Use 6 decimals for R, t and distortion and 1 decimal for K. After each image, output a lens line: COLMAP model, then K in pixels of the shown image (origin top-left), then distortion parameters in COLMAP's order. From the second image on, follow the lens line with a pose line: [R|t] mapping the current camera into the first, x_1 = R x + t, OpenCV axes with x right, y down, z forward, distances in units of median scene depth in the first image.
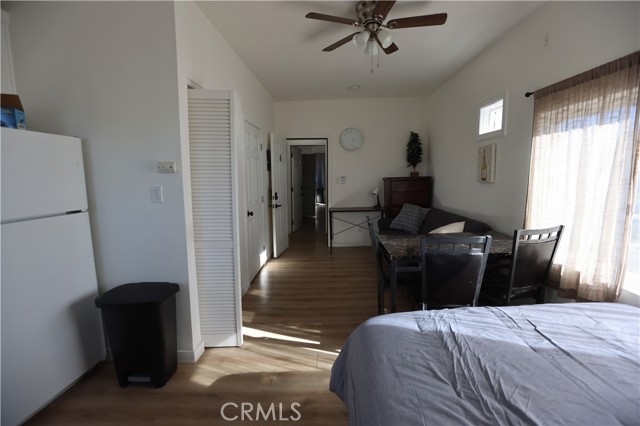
lens RADIAL K [[290.4, 0, 320.7], [0, 290.4, 211.0], [0, 0, 1]] dist [-0.034274, 0.006395]
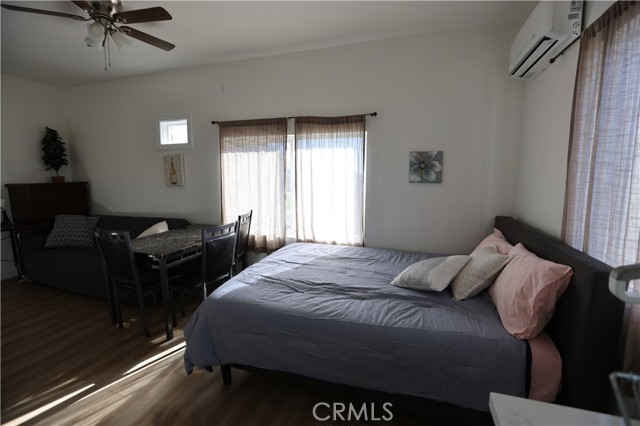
lens RADIAL K [[290.4, 0, 325.3], [0, 290.4, 211.4], [0, 0, 1]] dist [-0.034274, 0.006395]
pose [[0.291234, -0.101225, 0.951281, -0.527890], [0.115796, 0.990805, 0.069980, -0.008878], [-0.949618, 0.089774, 0.300278, 0.088443]]
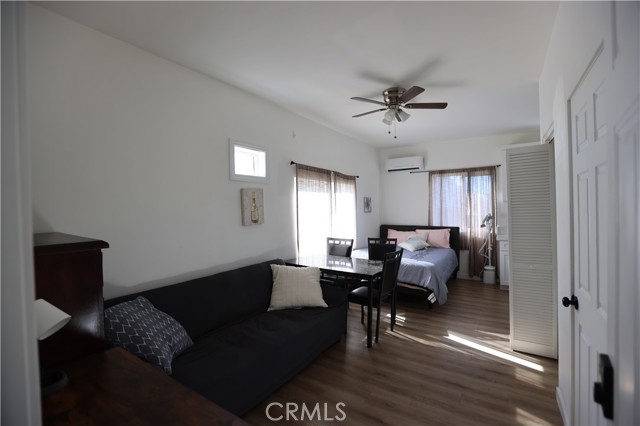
lens RADIAL K [[290.4, 0, 326.0], [0, 290.4, 211.6], [0, 0, 1]] dist [-0.034274, 0.006395]
pose [[-0.862350, 0.021154, 0.505871, -0.223679], [0.092972, 0.988754, 0.117141, -0.326127], [-0.497704, 0.148048, -0.854618, 2.373527]]
